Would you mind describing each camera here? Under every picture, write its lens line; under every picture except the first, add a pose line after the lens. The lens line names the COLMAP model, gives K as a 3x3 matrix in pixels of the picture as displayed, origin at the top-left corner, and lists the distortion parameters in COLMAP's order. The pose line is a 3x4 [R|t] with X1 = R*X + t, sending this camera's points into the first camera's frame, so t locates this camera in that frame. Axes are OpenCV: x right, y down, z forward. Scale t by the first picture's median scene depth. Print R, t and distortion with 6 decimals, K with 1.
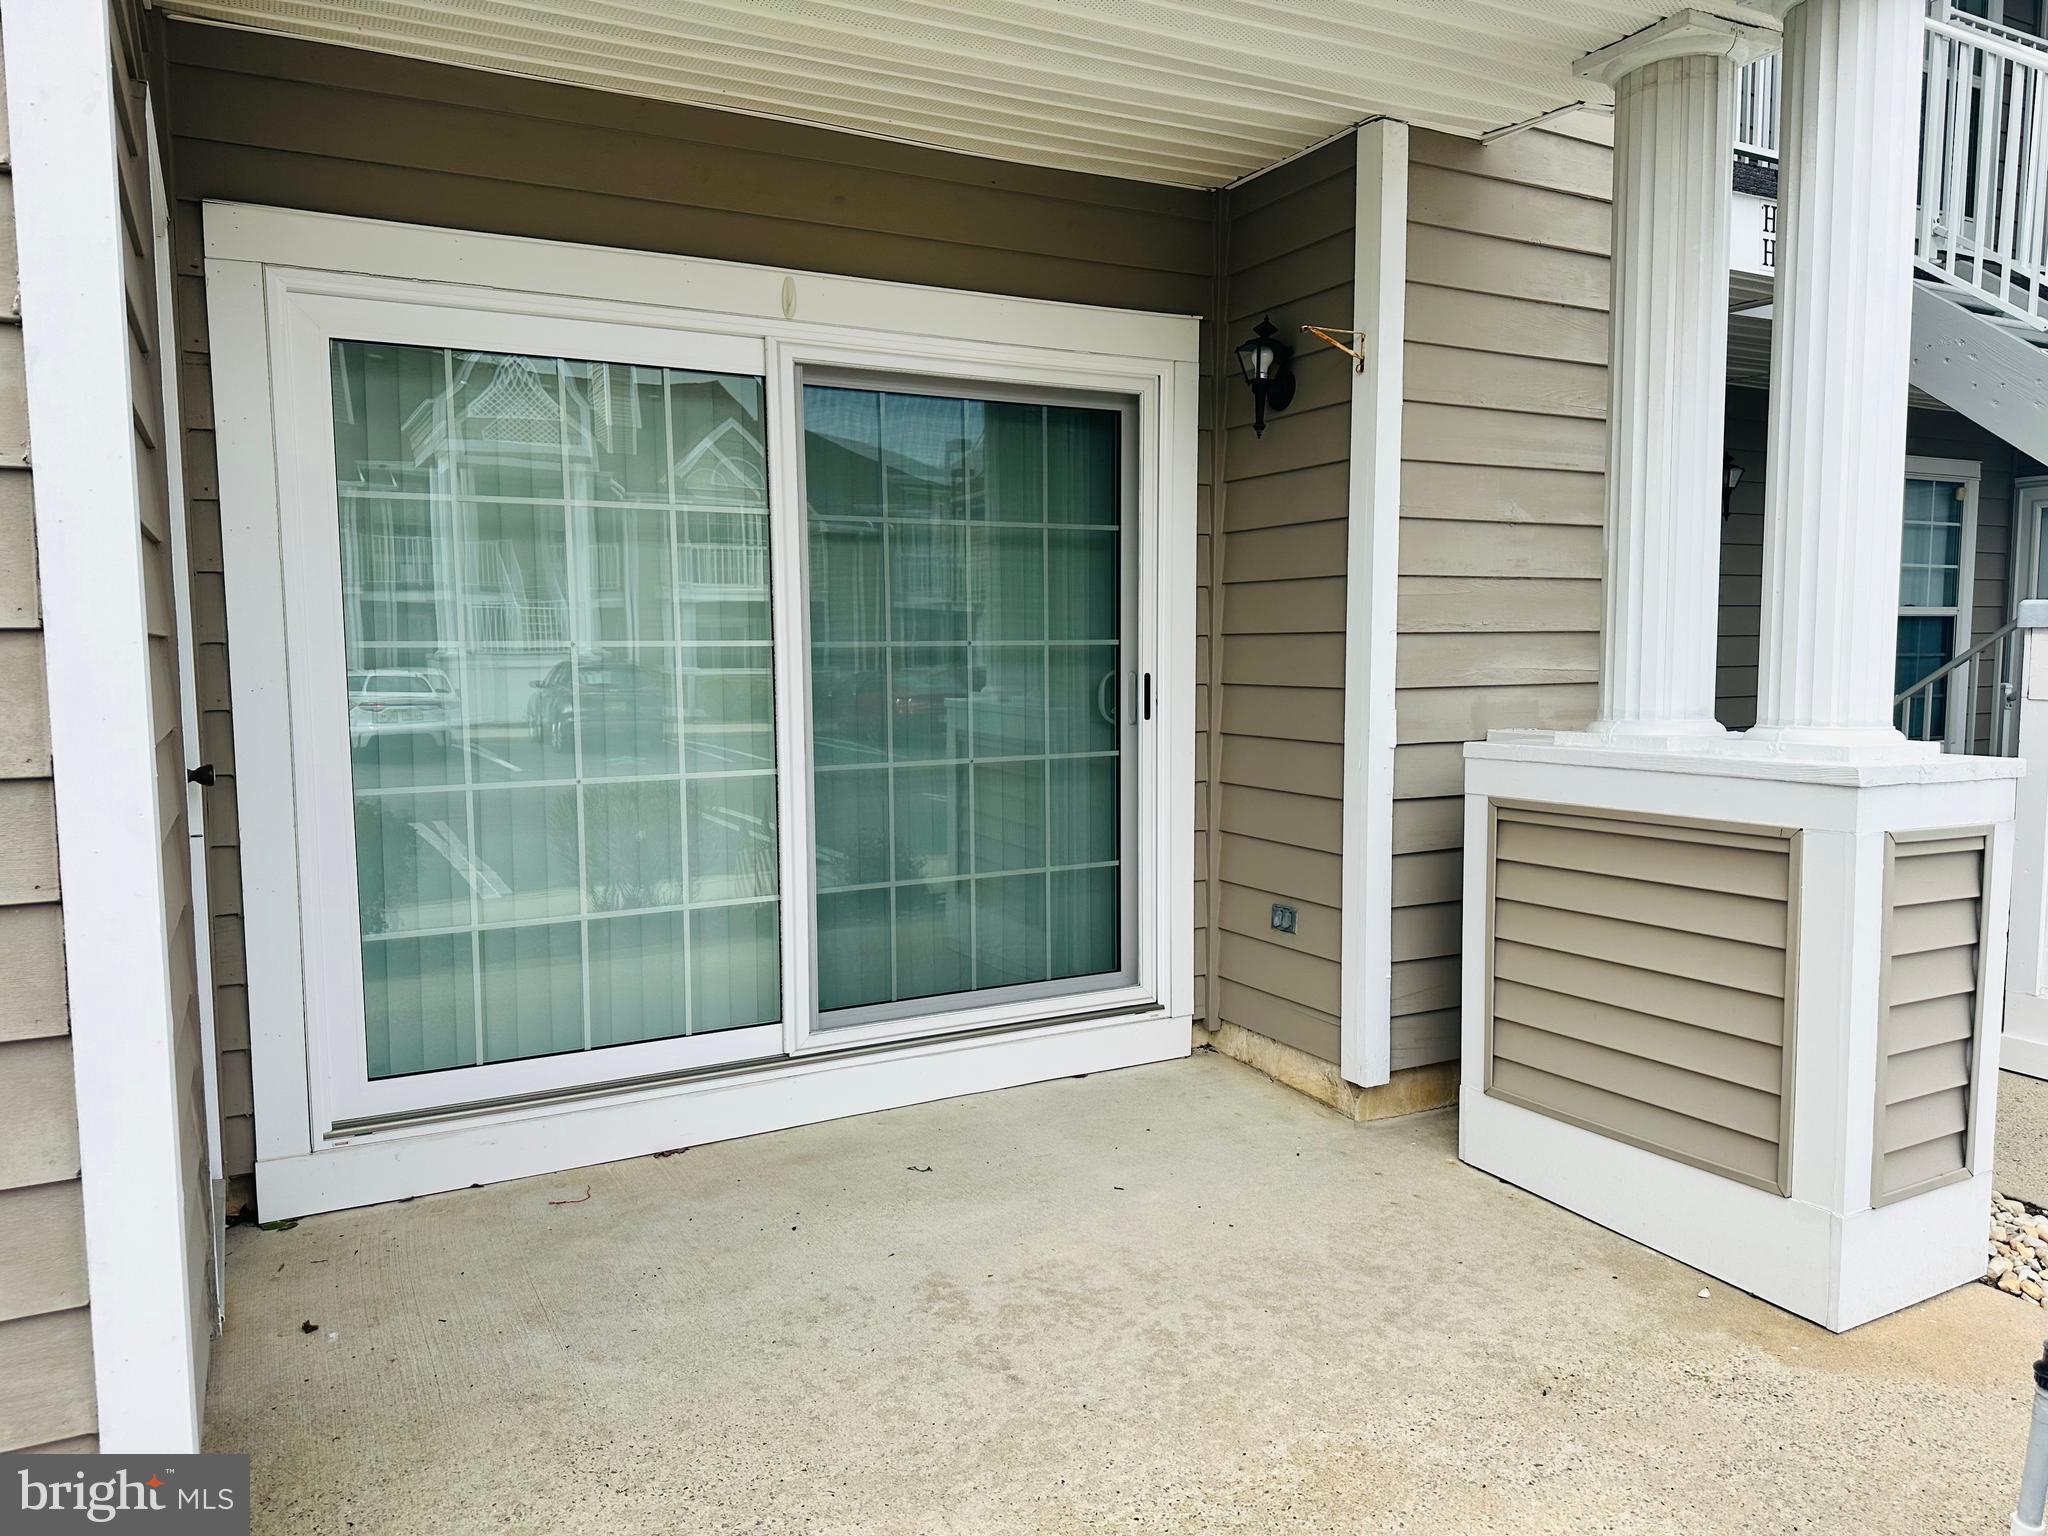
lens RADIAL K [[1435.6, 0, 1025.0], [0, 1435.6, 781.4], [0, 0, 1]] dist [0.056379, -0.069758]
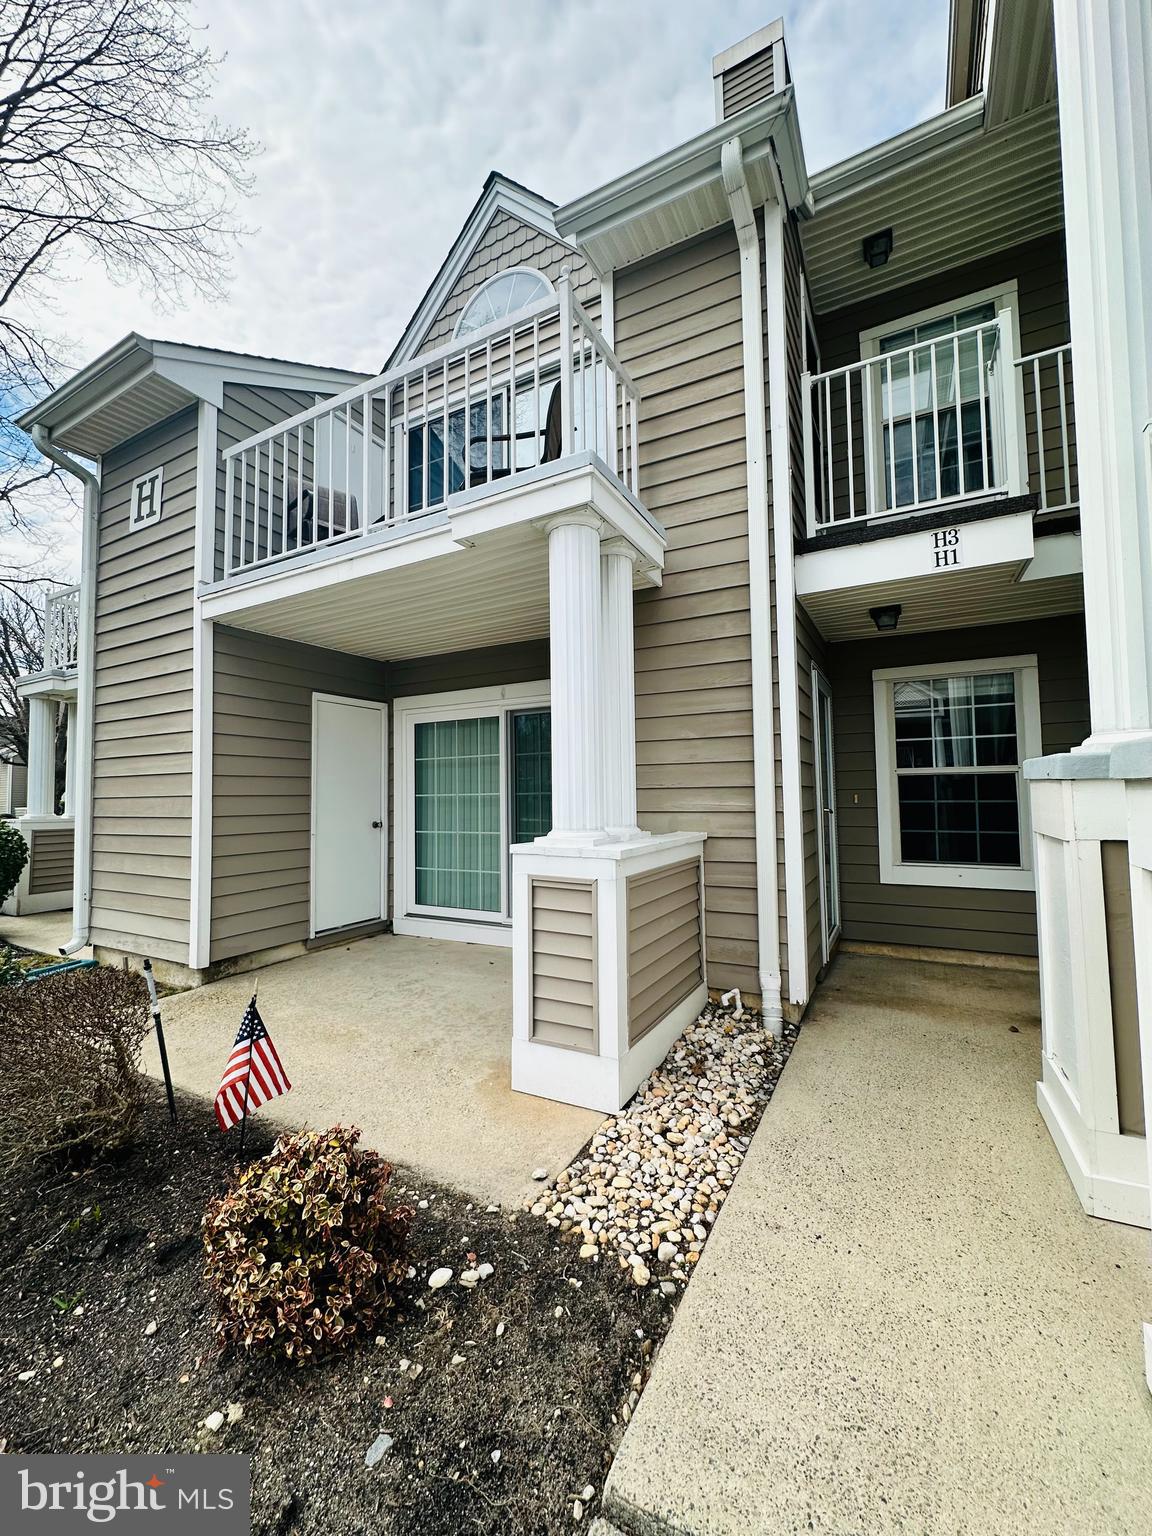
lens RADIAL K [[612.3, 0, 579.3], [0, 612.3, 768.1], [0, 0, 1]] dist [-0.001263, 0.000518]
pose [[0.549916, -0.040611, -0.834232, 1.202212], [-0.072469, 0.992730, -0.096097, -0.036259], [0.832070, 0.113302, 0.542975, 0.411727]]
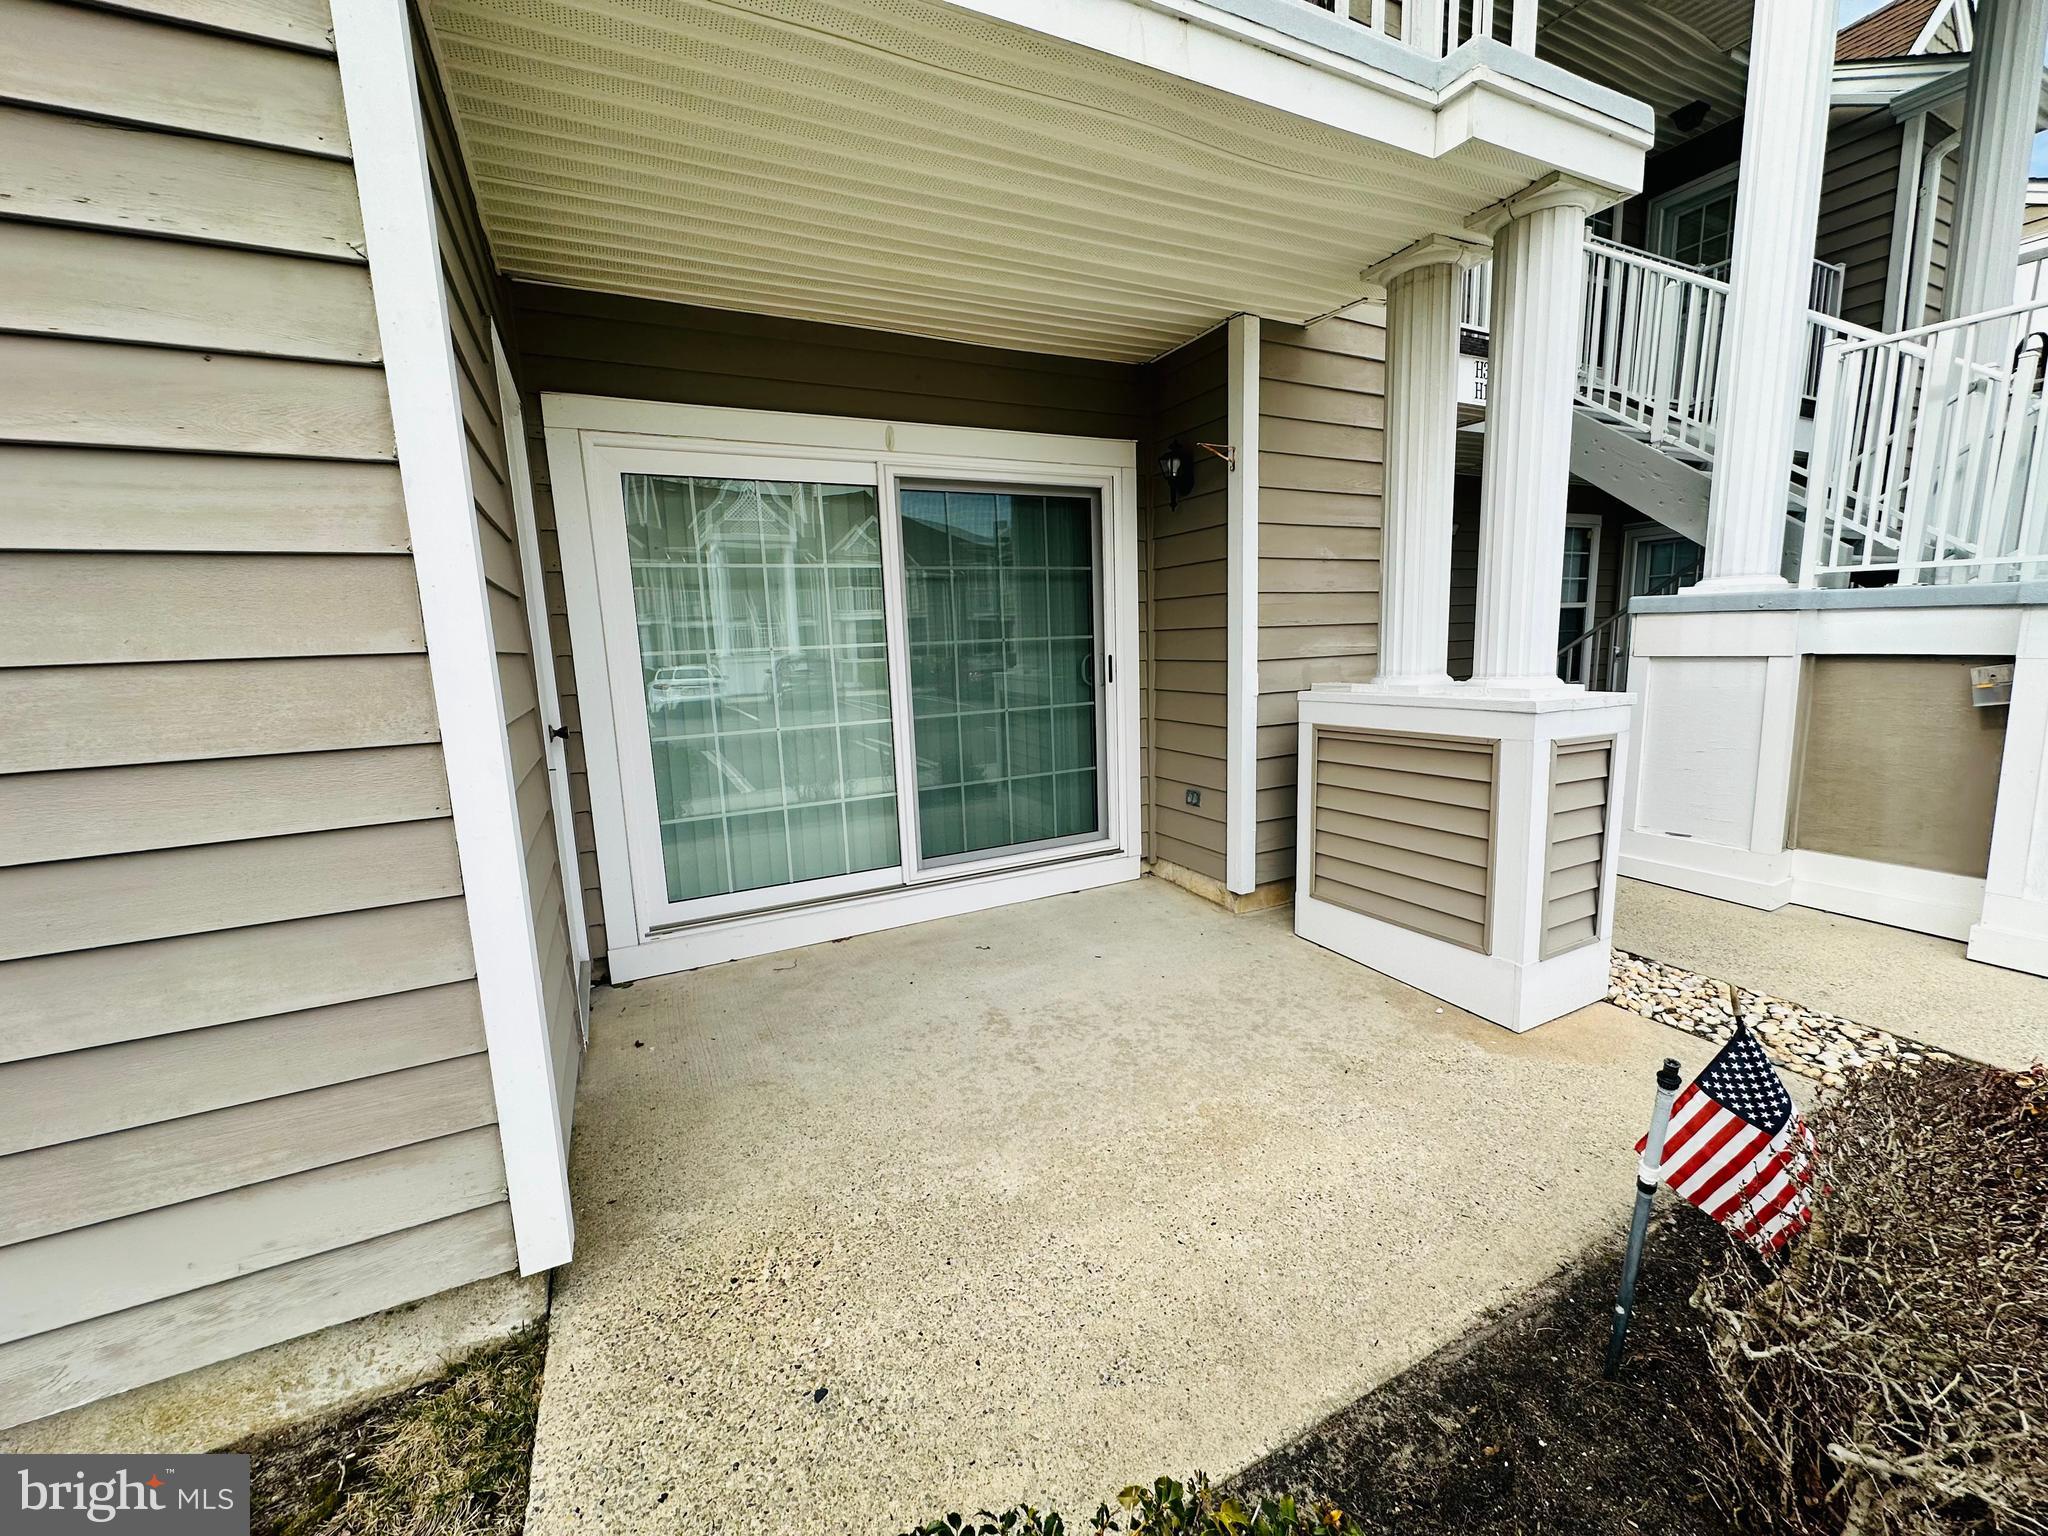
lens RADIAL K [[816.4, 0, 1020.9], [0, 816.4, 770.3], [0, 0, 1]] dist [-0.001263, 0.000518]
pose [[0.999171, -0.025332, -0.031868, 0.009565], [0.027298, 0.997650, 0.062846, -0.004692], [0.030201, -0.063664, 0.997514, 0.034718]]
